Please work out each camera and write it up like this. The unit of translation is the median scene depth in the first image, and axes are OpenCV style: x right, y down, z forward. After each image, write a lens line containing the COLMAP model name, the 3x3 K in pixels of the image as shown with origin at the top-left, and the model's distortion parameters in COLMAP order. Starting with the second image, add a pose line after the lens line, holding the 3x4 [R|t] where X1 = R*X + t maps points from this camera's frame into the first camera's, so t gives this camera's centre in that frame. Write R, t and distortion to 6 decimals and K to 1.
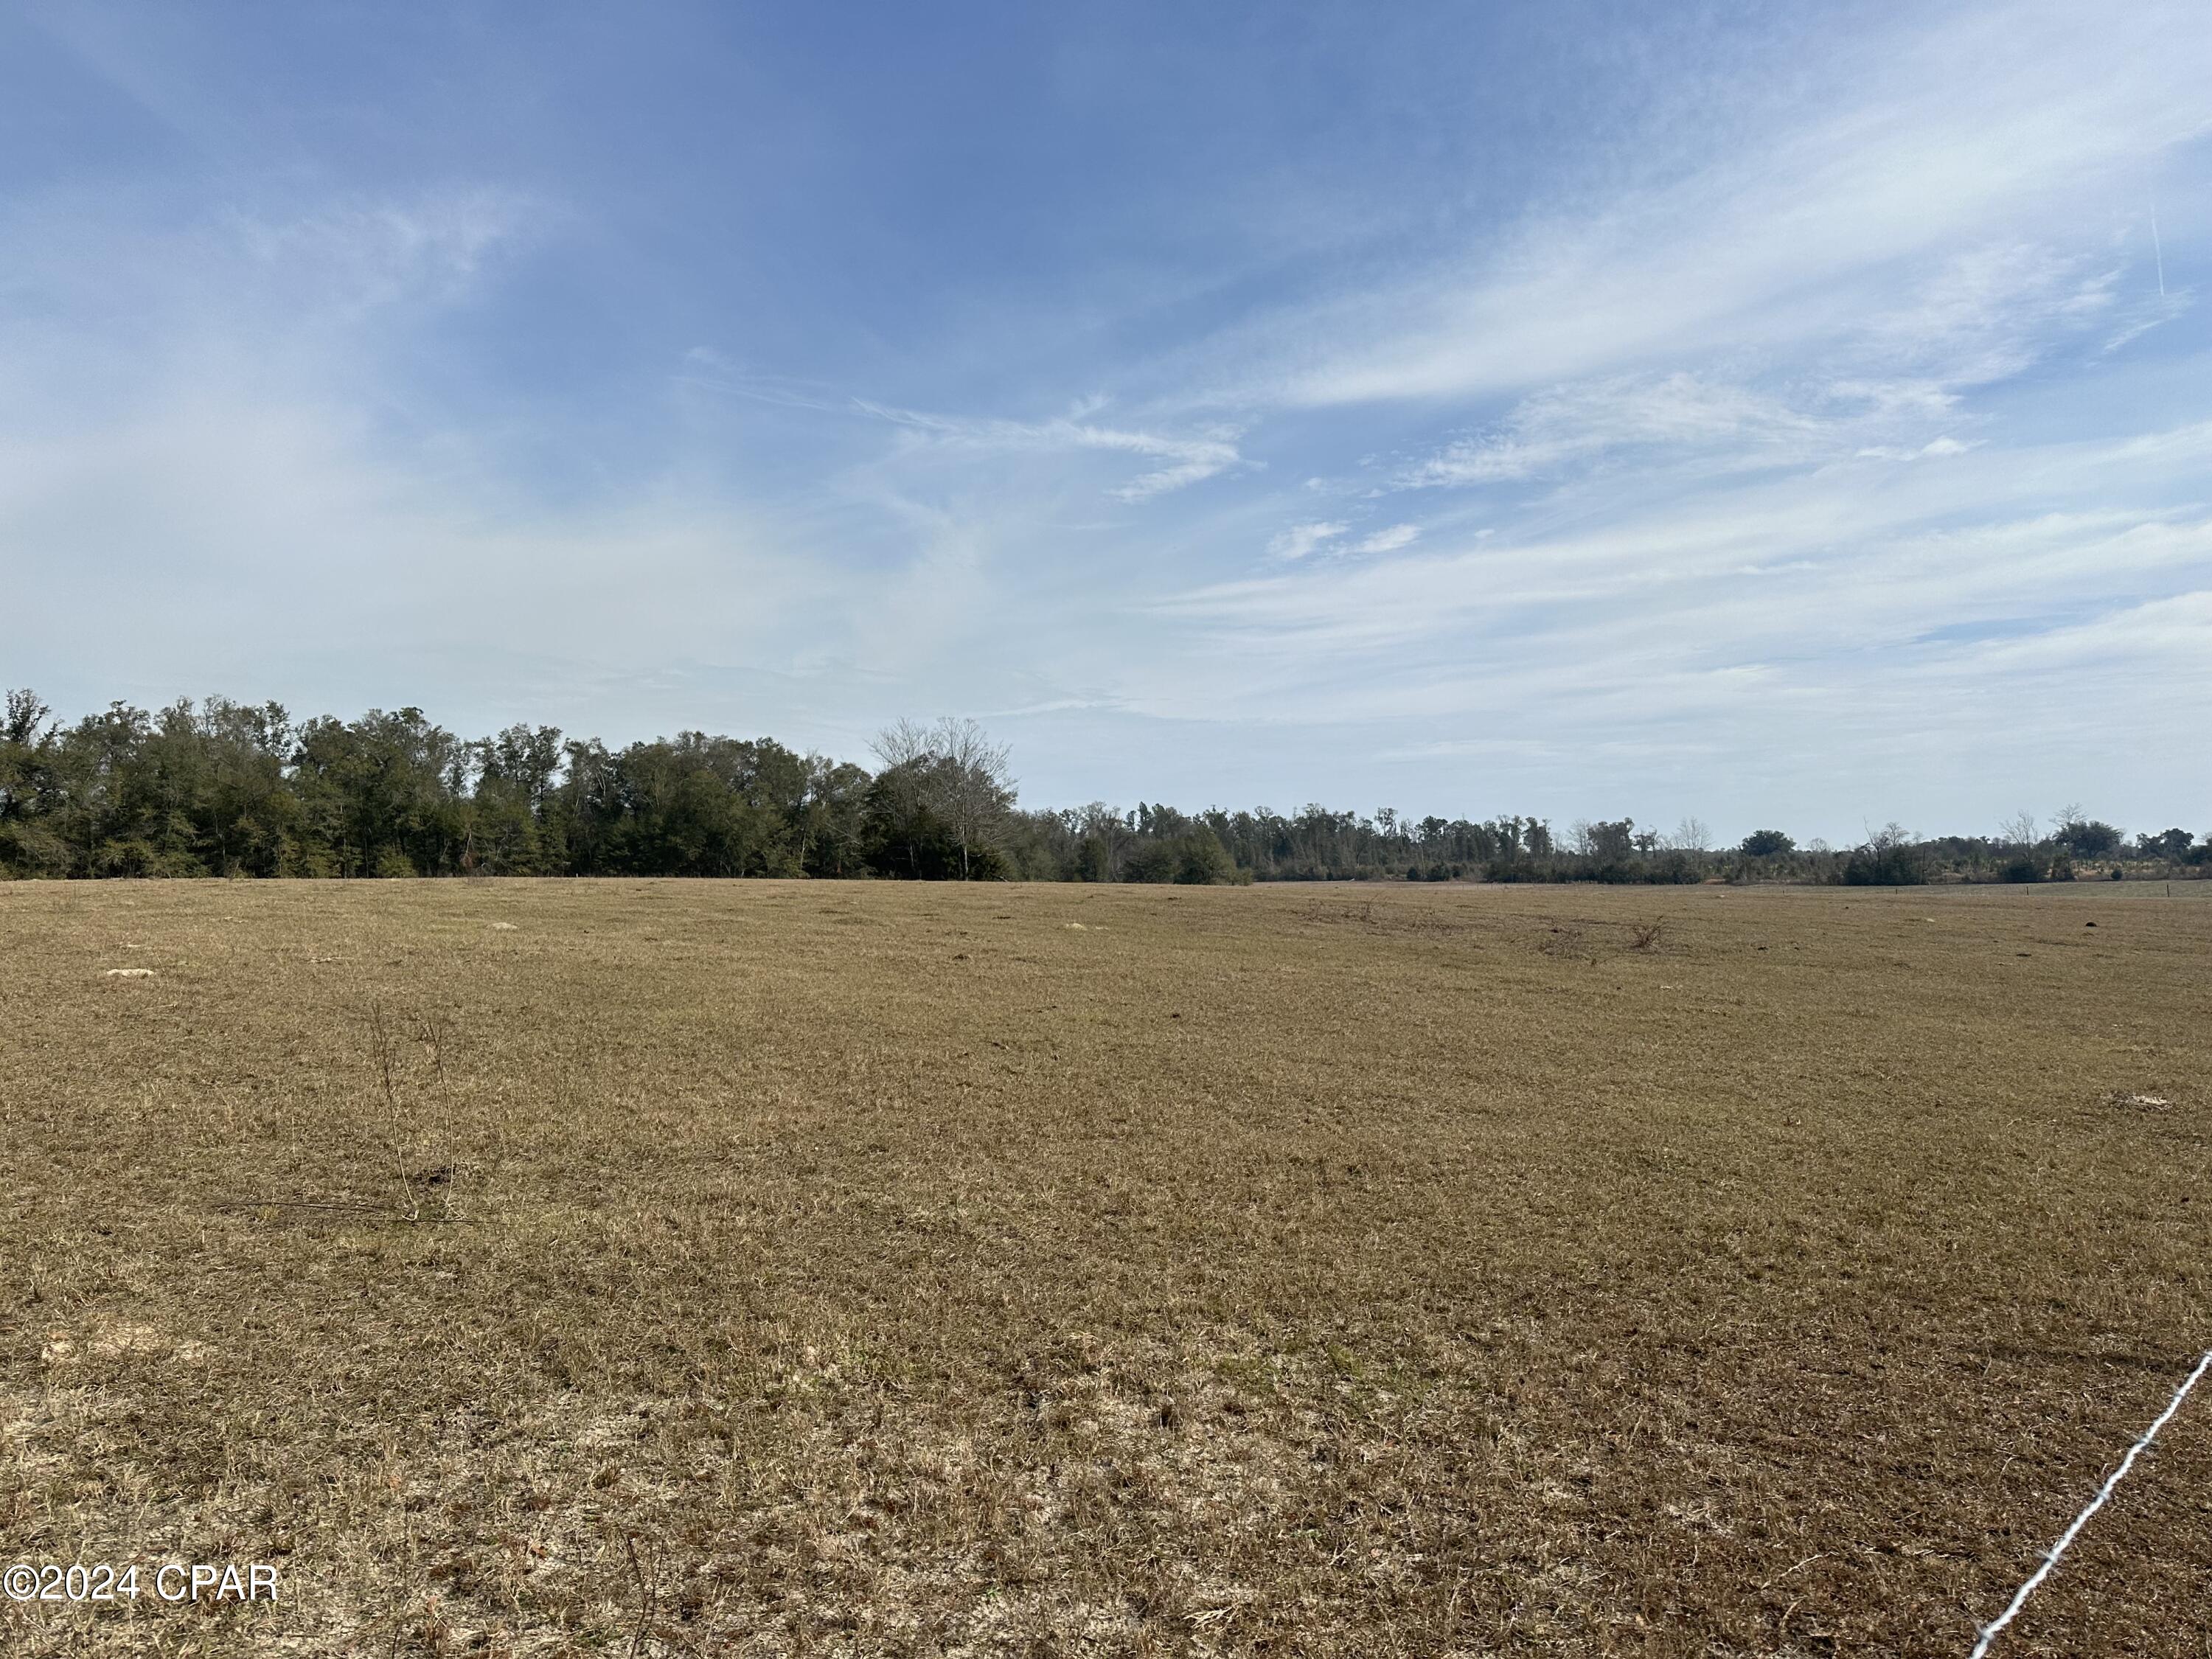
lens RADIAL K [[1561.0, 0, 1095.4], [0, 1561.0, 835.2], [0, 0, 1]] dist [0.063494, -0.056765]
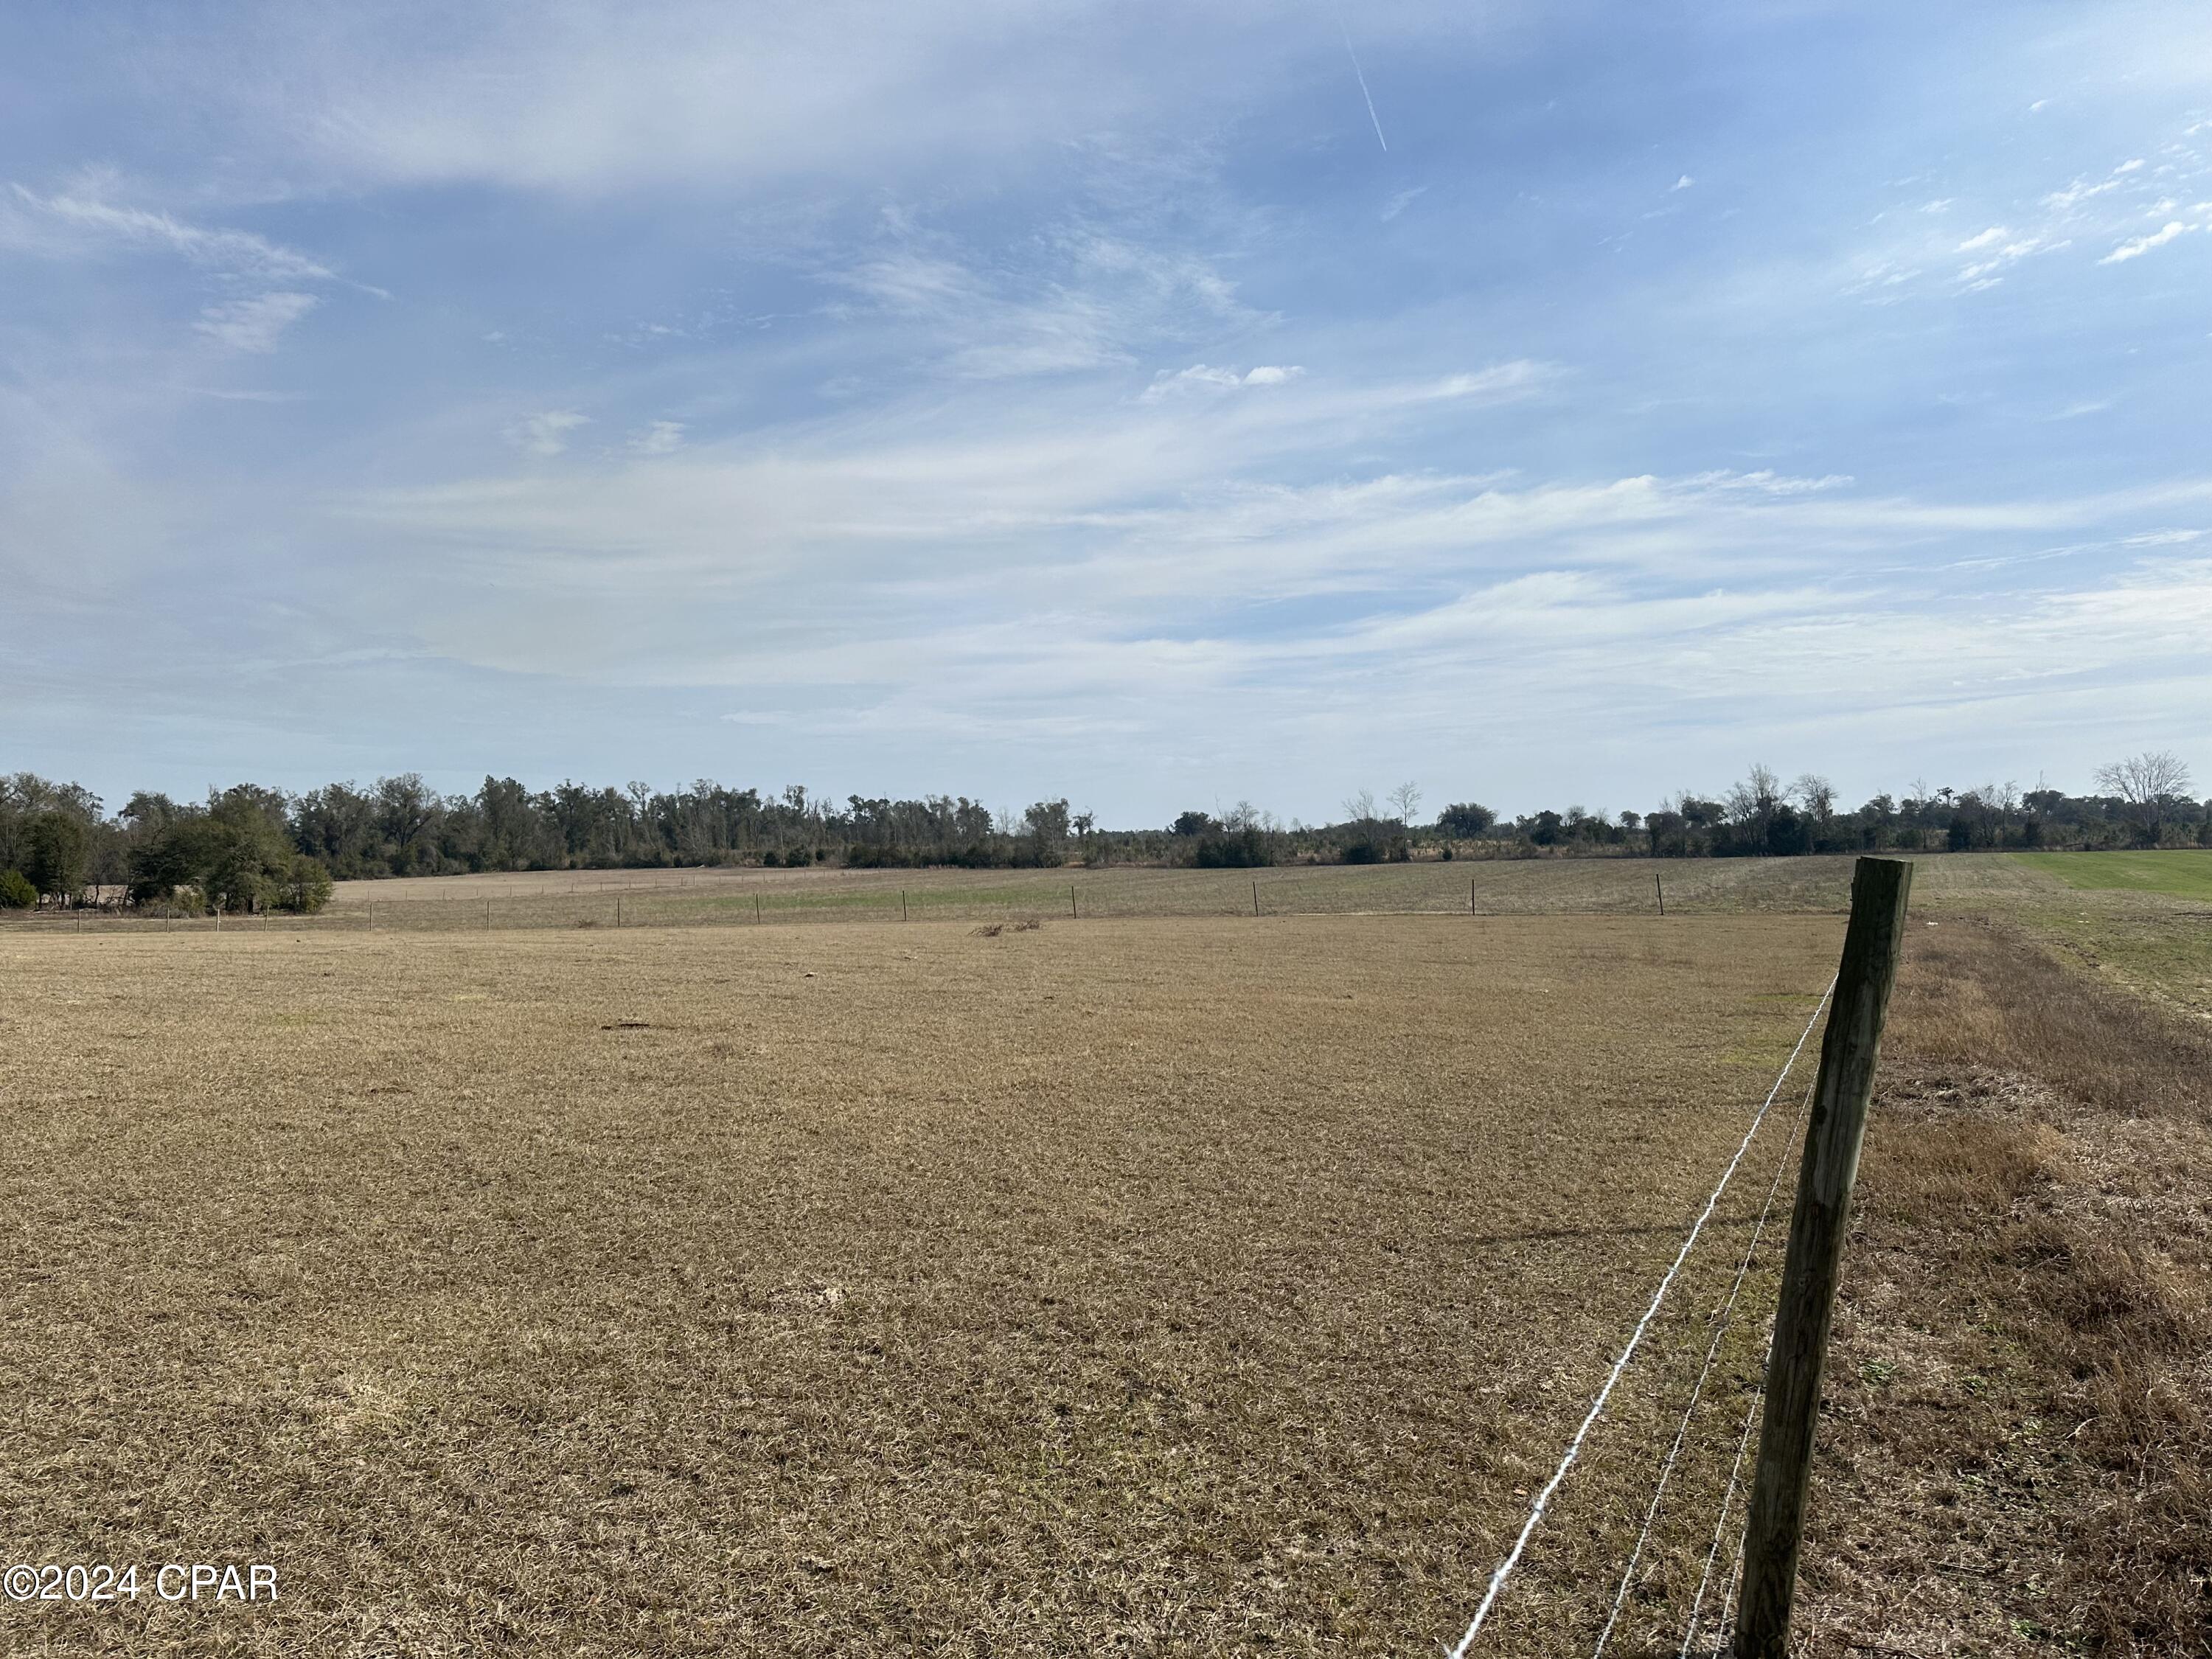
lens RADIAL K [[1561.0, 0, 1095.1], [0, 1561.0, 838.2], [0, 0, 1]] dist [0.063494, -0.056765]
pose [[0.955162, -0.002181, 0.296075, 0.090329], [-0.001715, 0.999915, 0.012898, 0.001525], [-0.296078, -0.012828, 0.955078, 0.091111]]
